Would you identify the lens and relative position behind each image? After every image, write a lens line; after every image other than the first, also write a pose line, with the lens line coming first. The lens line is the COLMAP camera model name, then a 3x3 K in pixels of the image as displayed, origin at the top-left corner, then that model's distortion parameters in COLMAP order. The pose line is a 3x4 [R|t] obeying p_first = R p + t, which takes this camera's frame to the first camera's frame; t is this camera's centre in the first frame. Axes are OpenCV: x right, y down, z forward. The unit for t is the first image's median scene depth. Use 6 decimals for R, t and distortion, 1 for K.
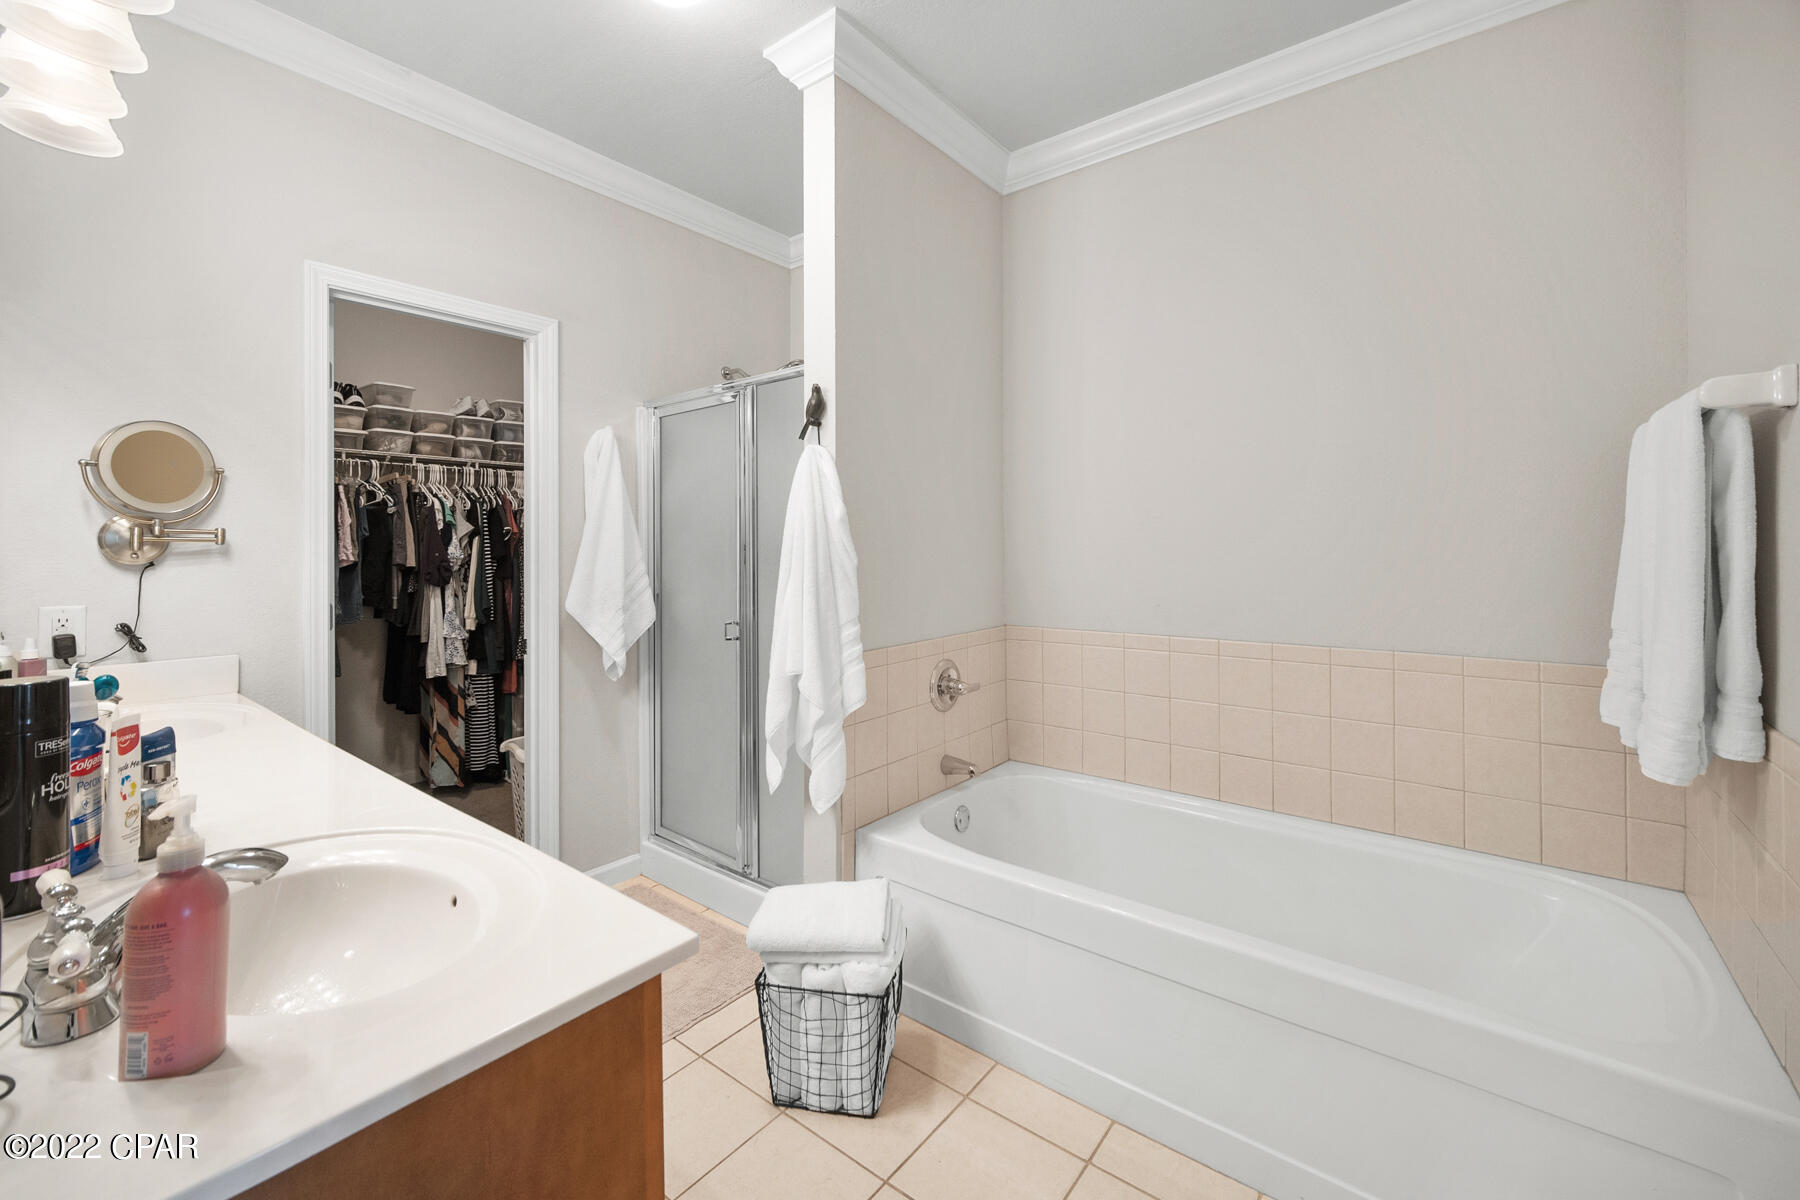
lens RADIAL K [[741.4, 0, 887.2], [0, 741.4, 543.0], [0, 0, 1]] dist [0.004567, 0.000130]
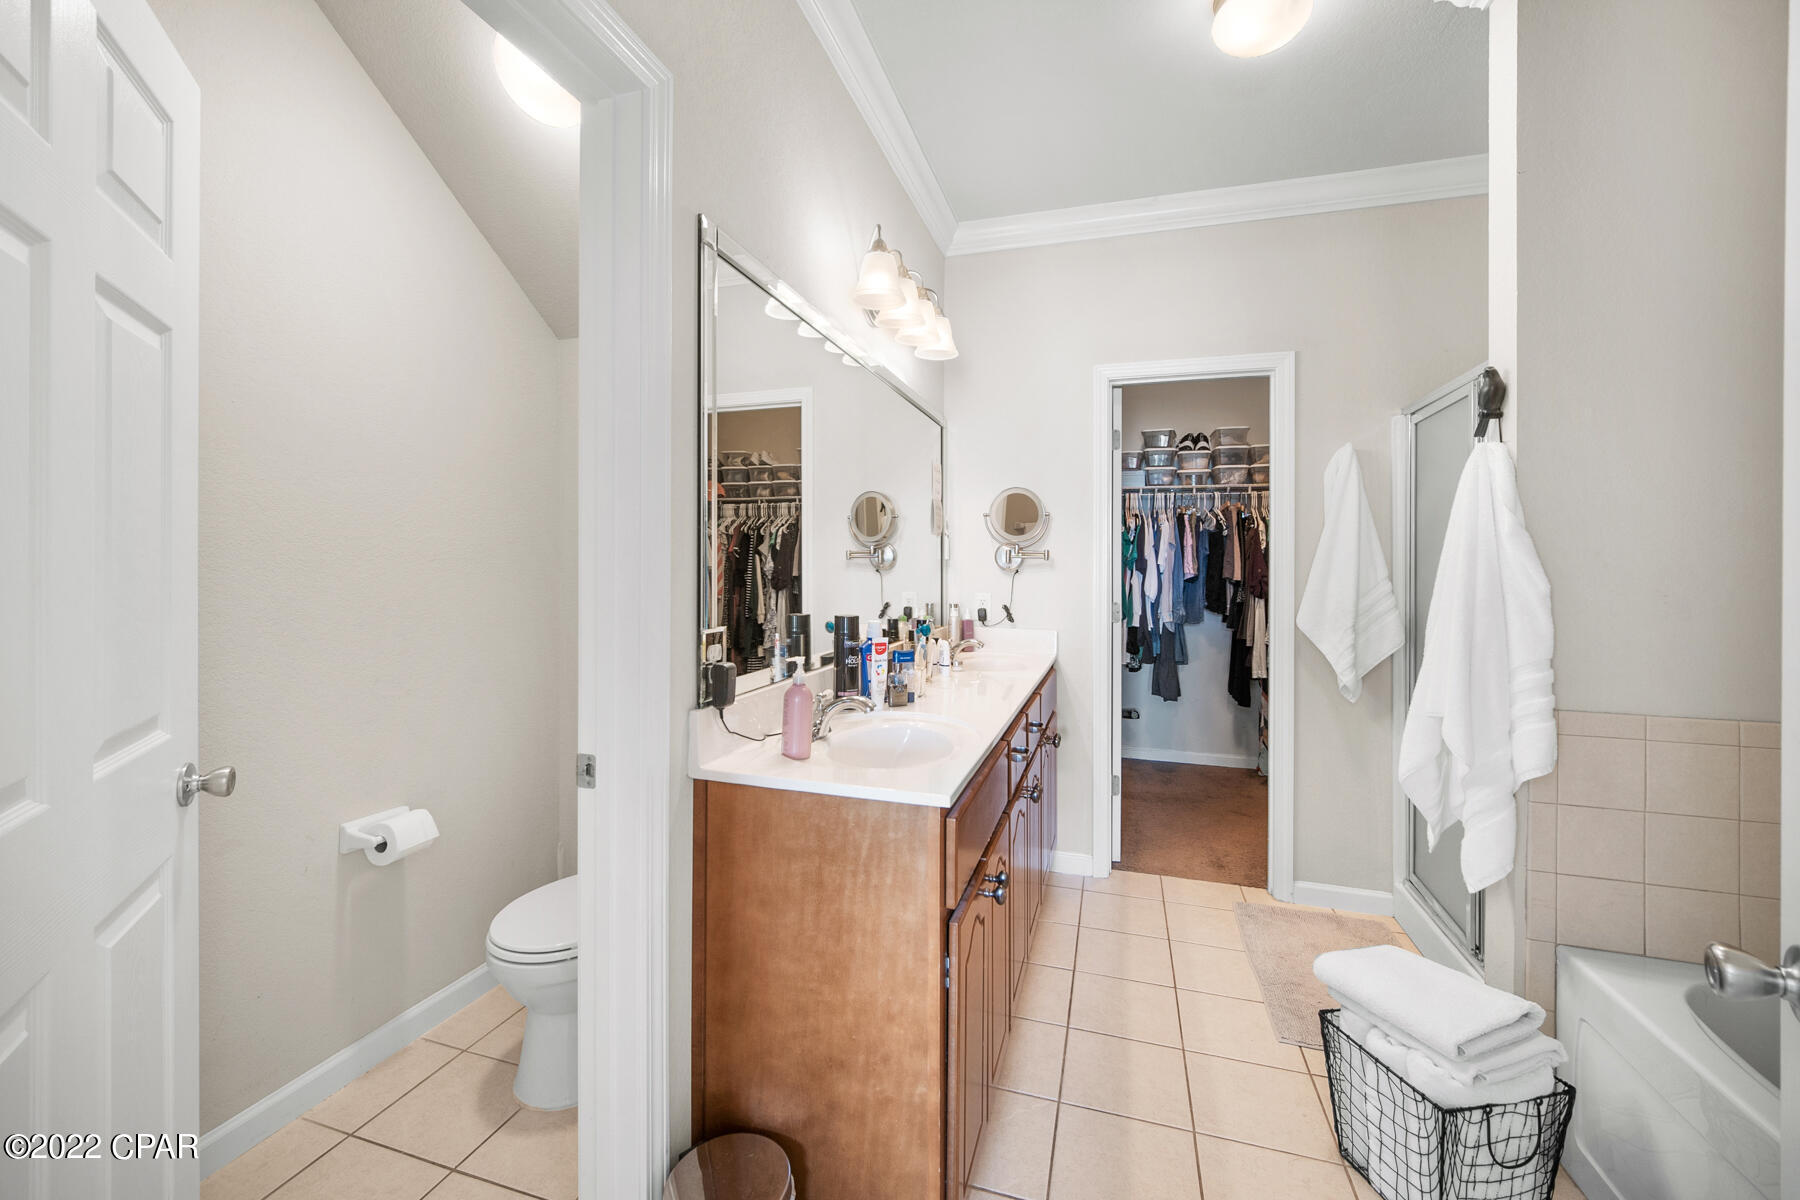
lens RADIAL K [[741.4, 0, 889.4], [0, 741.4, 559.0], [0, 0, 1]] dist [0.004567, 0.000130]
pose [[0.365802, 0.004536, -0.930682, 0.325194], [-0.006234, 0.999978, 0.002423, -0.001573], [0.930672, 0.004916, 0.365822, 0.071160]]
